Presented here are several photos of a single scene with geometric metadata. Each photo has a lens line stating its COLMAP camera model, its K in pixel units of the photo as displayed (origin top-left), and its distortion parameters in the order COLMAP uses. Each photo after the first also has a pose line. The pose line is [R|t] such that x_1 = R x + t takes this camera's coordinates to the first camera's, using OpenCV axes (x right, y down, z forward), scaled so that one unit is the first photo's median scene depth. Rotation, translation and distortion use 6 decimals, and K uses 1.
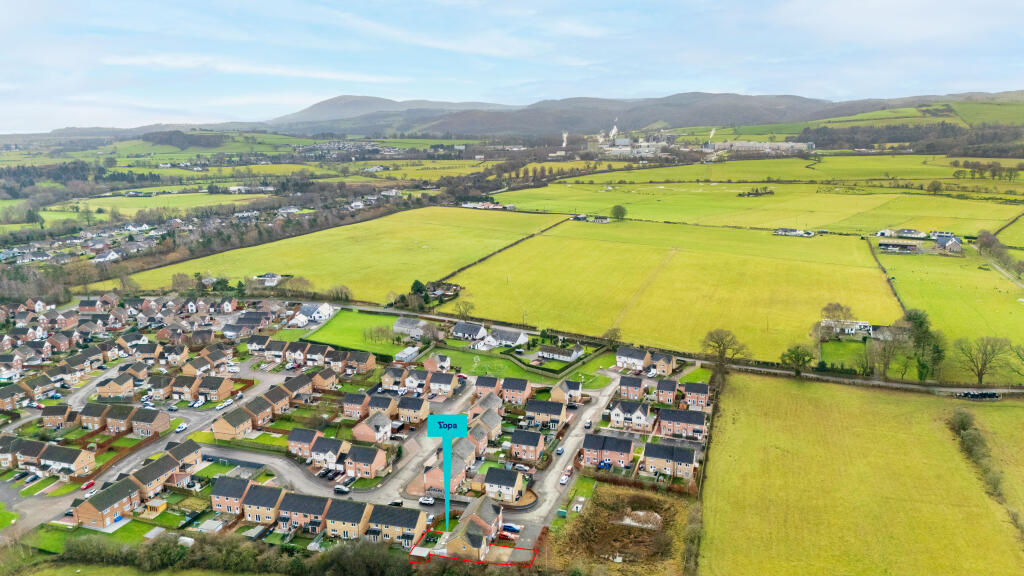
lens RADIAL K [[741.5, 0, 512.0], [0, 741.5, 288.0], [0, 0, 1]] dist [0.113169, -0.126633]
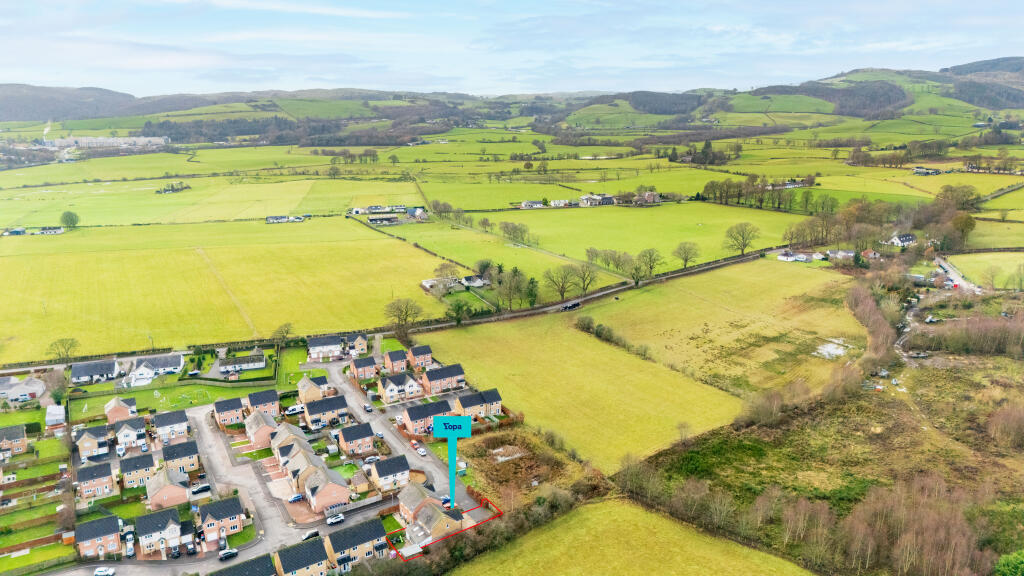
lens RADIAL K [[741.5, 0, 512.0], [0, 741.5, 288.0], [0, 0, 1]] dist [0.113169, -0.126633]
pose [[0.663795, -0.181029, 0.725675, -0.276288], [0.176220, 0.980805, 0.083481, -0.015952], [-0.726858, 0.072464, 0.682954, 0.088391]]
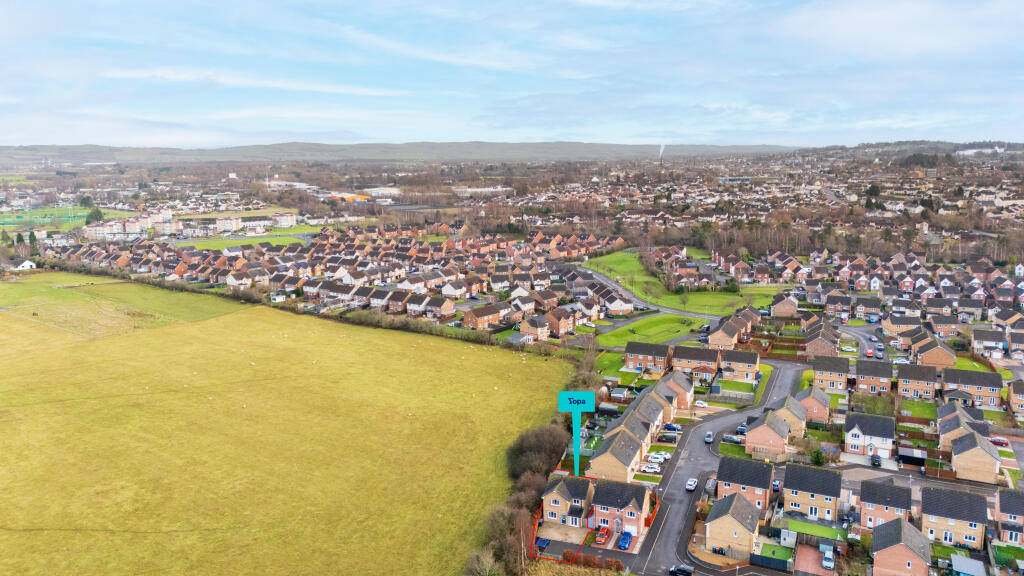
lens RADIAL K [[741.5, 0, 512.0], [0, 741.5, 288.0], [0, 0, 1]] dist [0.113169, -0.126633]
pose [[-0.093419, 0.204759, -0.974344, 0.276897], [-0.210799, 0.952370, 0.220352, -0.012806], [0.973055, 0.225976, -0.045807, 0.384509]]
